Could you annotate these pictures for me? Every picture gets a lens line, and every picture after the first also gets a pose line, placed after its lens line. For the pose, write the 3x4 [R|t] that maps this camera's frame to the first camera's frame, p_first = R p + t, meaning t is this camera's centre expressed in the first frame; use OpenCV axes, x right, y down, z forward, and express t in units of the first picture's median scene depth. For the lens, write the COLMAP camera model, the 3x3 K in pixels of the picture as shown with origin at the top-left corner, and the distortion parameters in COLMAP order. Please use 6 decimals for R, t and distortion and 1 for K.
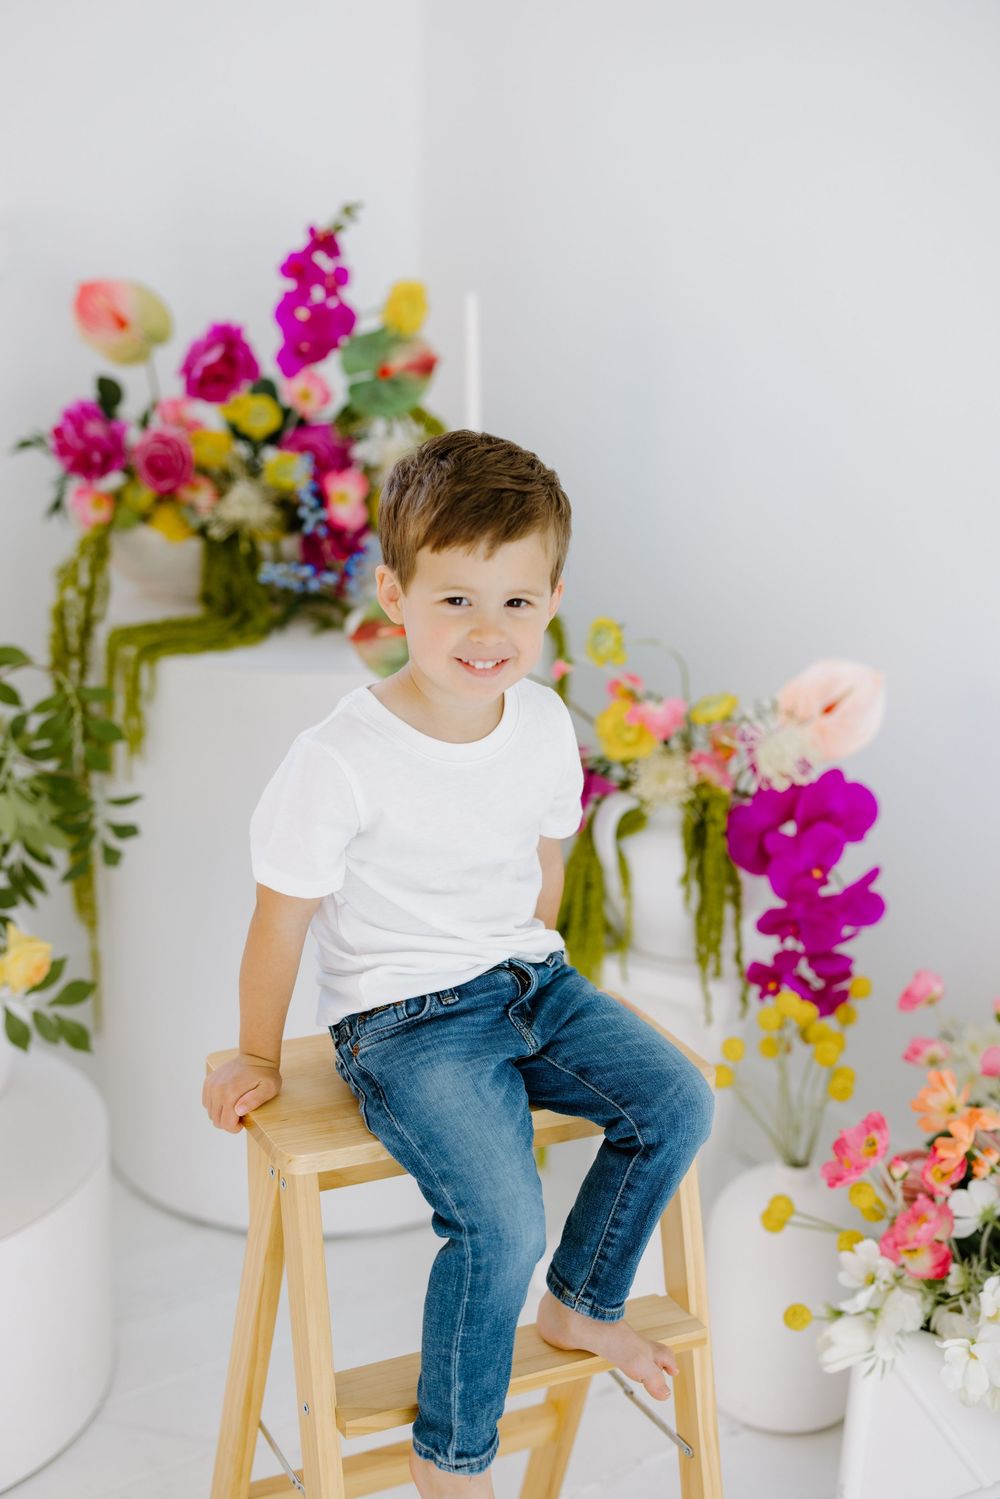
lens RADIAL K [[2166.8, 0, 507.8], [0, 2166.8, 753.3], [0, 0, 1]] dist [-0.017791, 0.008870]
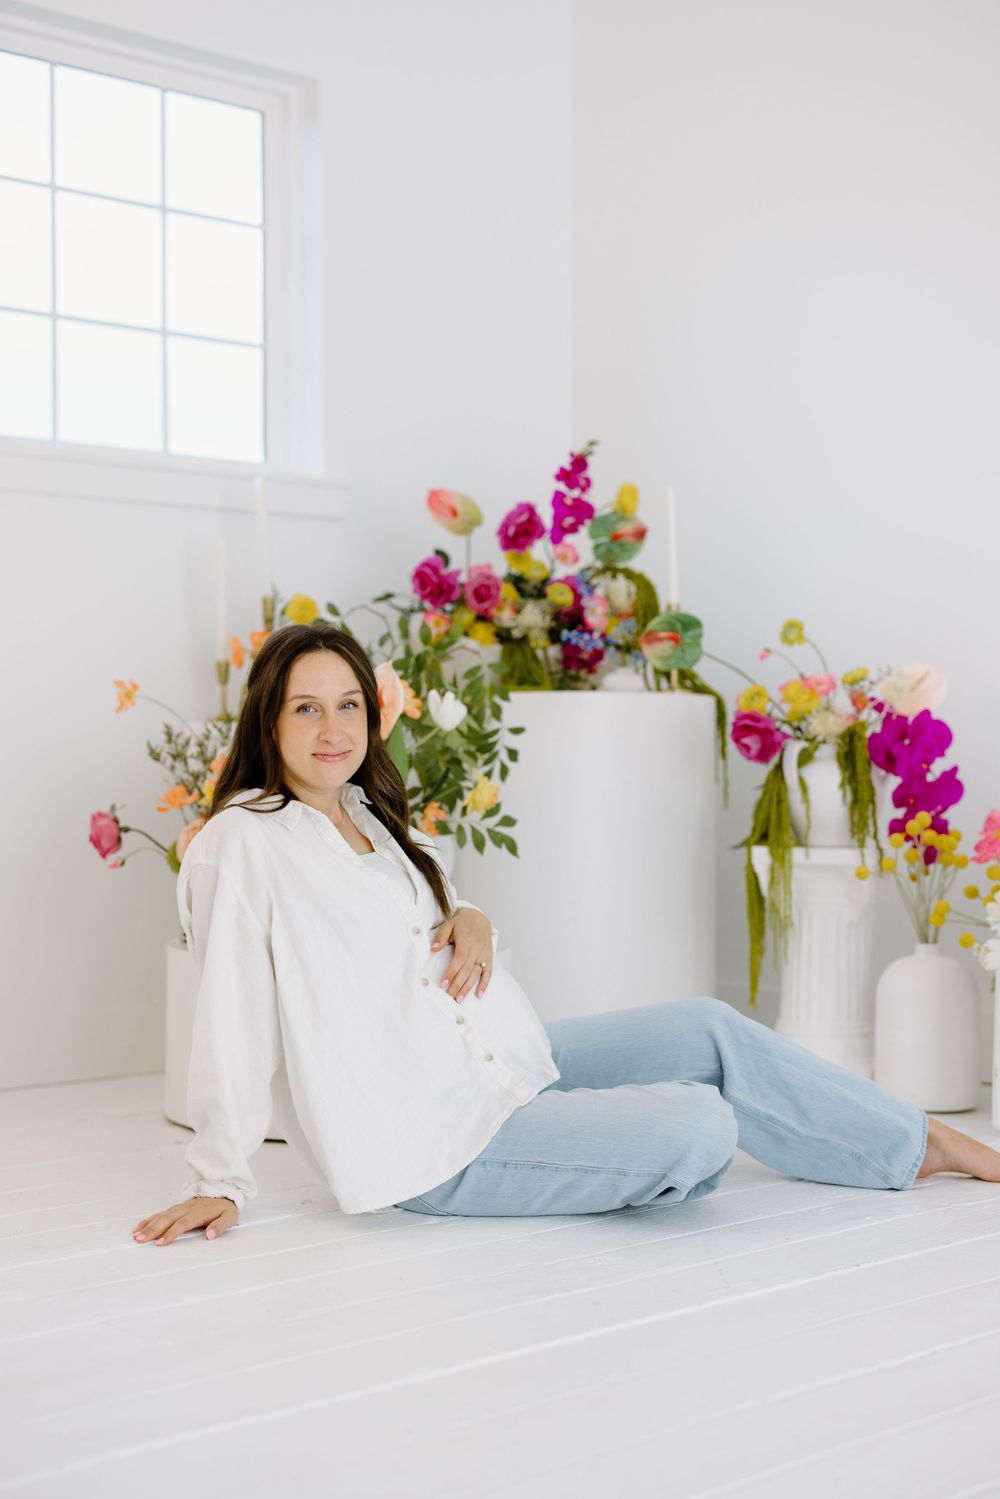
lens RADIAL K [[2128.6, 0, 500.0], [0, 2128.6, 749.5], [0, 0, 1]] dist [-0.009096, 0.099046]
pose [[0.995163, -0.023346, 0.095425, -0.327337], [0.051445, 0.951364, -0.303742, 0.504080], [-0.083693, 0.307182, 0.947963, -0.522929]]
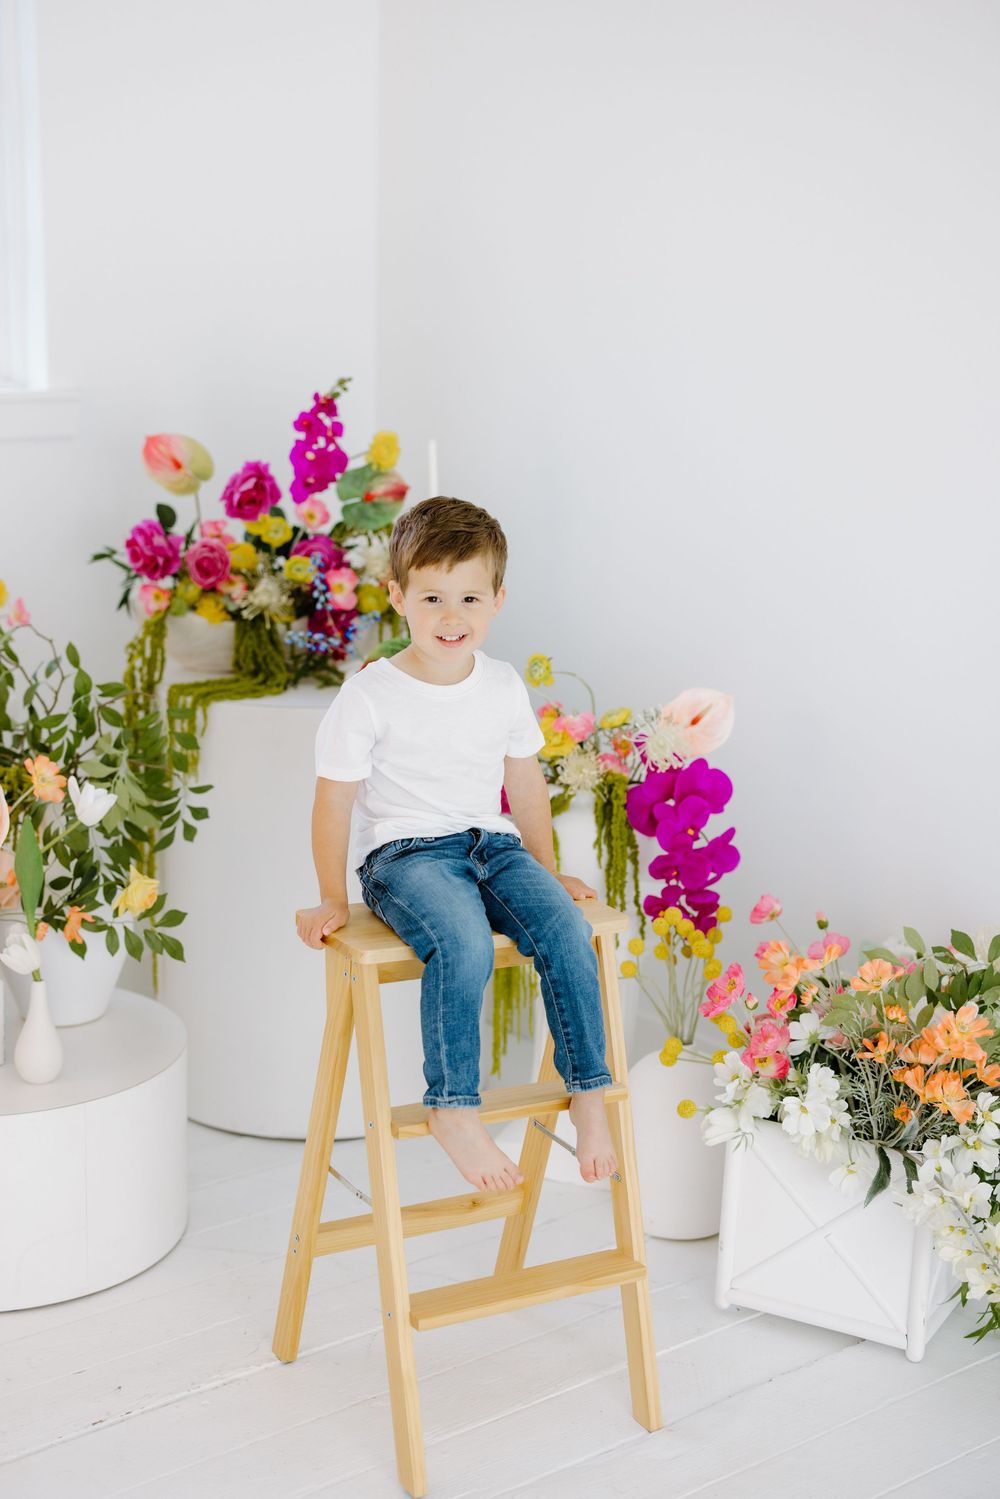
lens RADIAL K [[2128.6, 0, 500.0], [0, 2128.6, 749.5], [0, 0, 1]] dist [-0.009096, 0.099046]
pose [[0.998363, -0.018341, 0.054182, -0.053974], [0.023524, 0.995041, -0.096640, 0.126931], [-0.052141, 0.097757, 0.993844, -0.367105]]
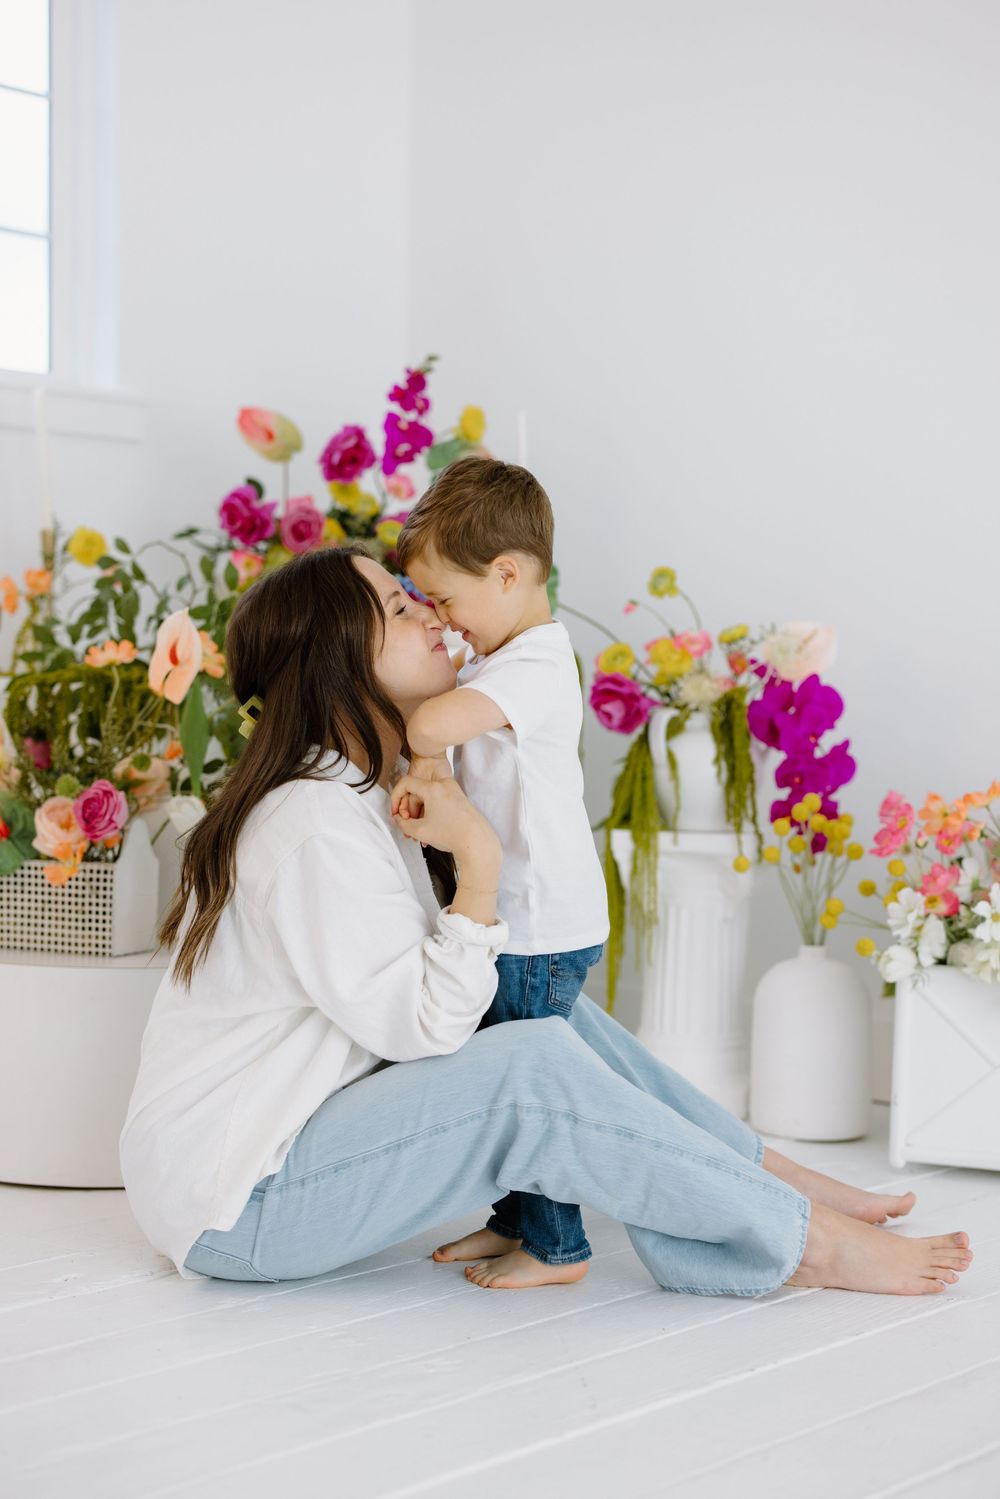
lens RADIAL K [[2202.6, 0, 508.0], [0, 2202.6, 736.2], [0, 0, 1]] dist [-0.015870, 0.063417]
pose [[0.984180, -0.013399, 0.176663, -0.304777], [0.063924, 0.956826, -0.283547, 0.438128], [-0.165237, 0.290354, 0.942545, -0.347829]]
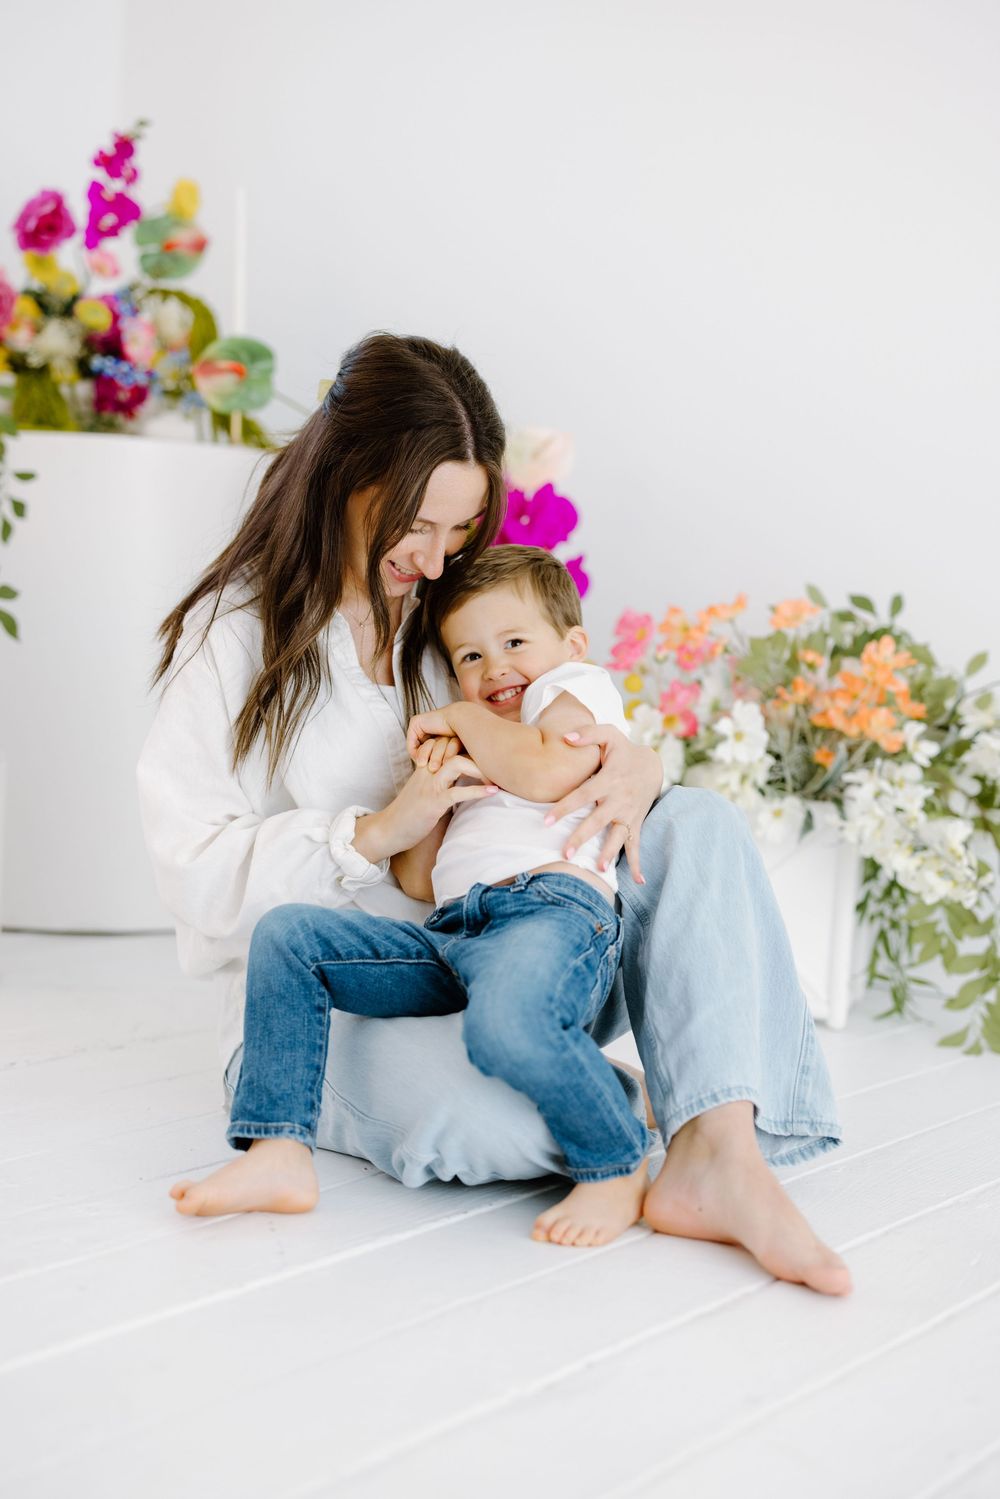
lens RADIAL K [[2162.8, 0, 513.4], [0, 2162.8, 752.4], [0, 0, 1]] dist [-0.022199, 0.026873]
pose [[0.953094, 0.000237, 0.302676, -0.270720], [0.068220, 0.974100, -0.215581, 0.444593], [-0.294887, 0.226117, 0.928392, -0.210112]]
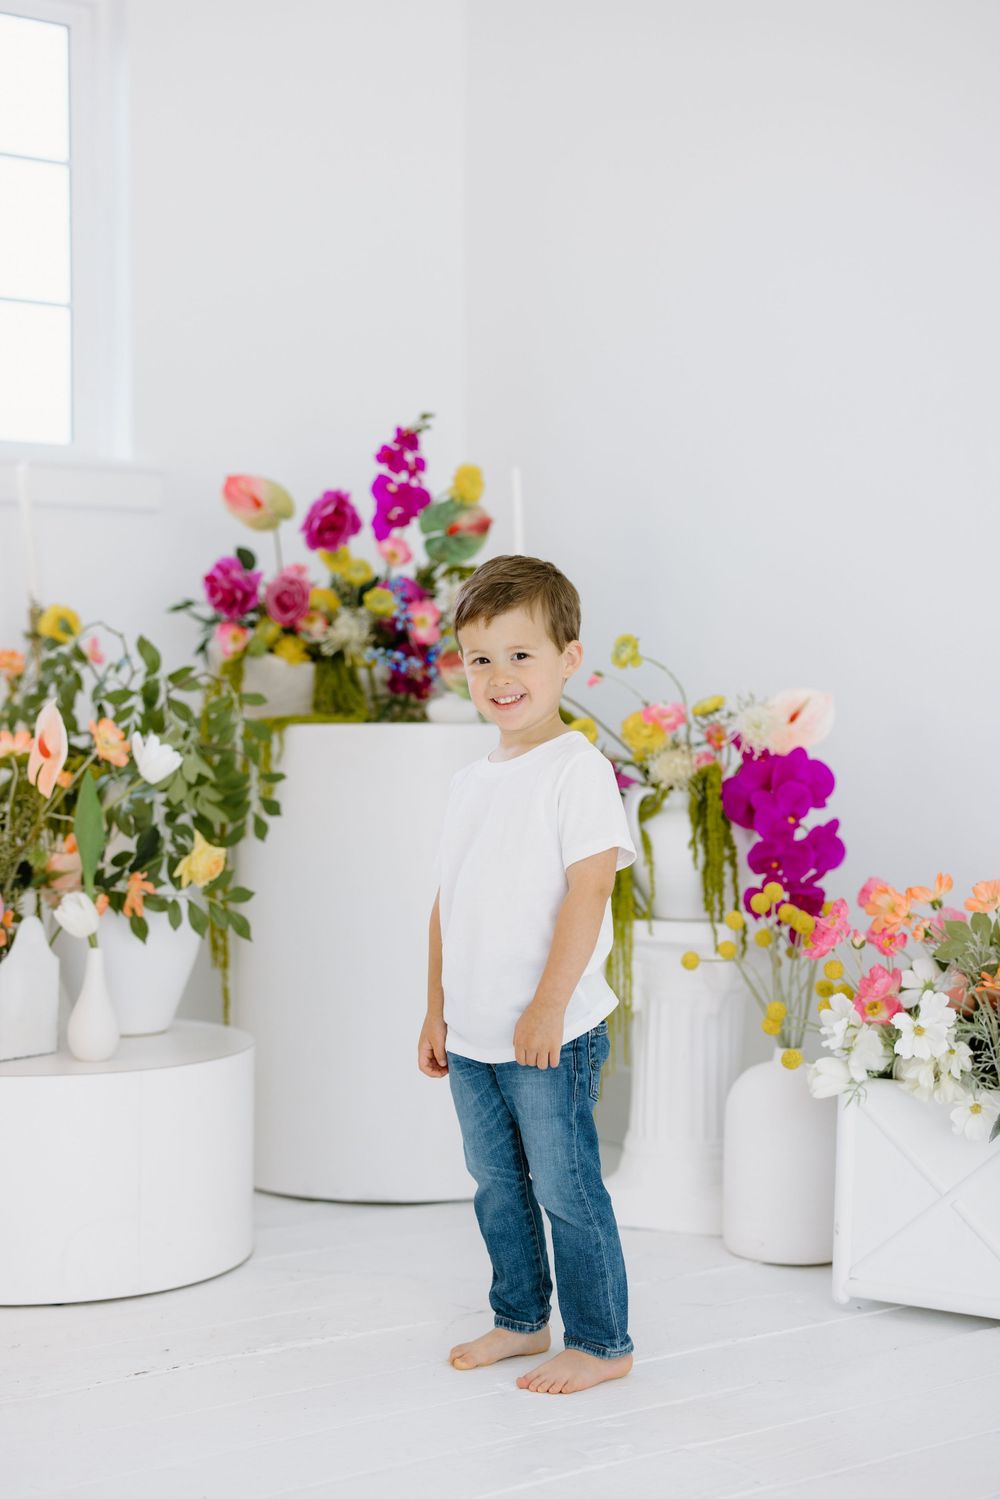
lens RADIAL K [[2202.6, 0, 508.0], [0, 2202.6, 736.2], [0, 0, 1]] dist [-0.015870, 0.063417]
pose [[0.999639, -0.026179, 0.006014, -0.036347], [0.026771, 0.952652, -0.302881, 0.391489], [0.002199, 0.302933, 0.953009, -0.292433]]
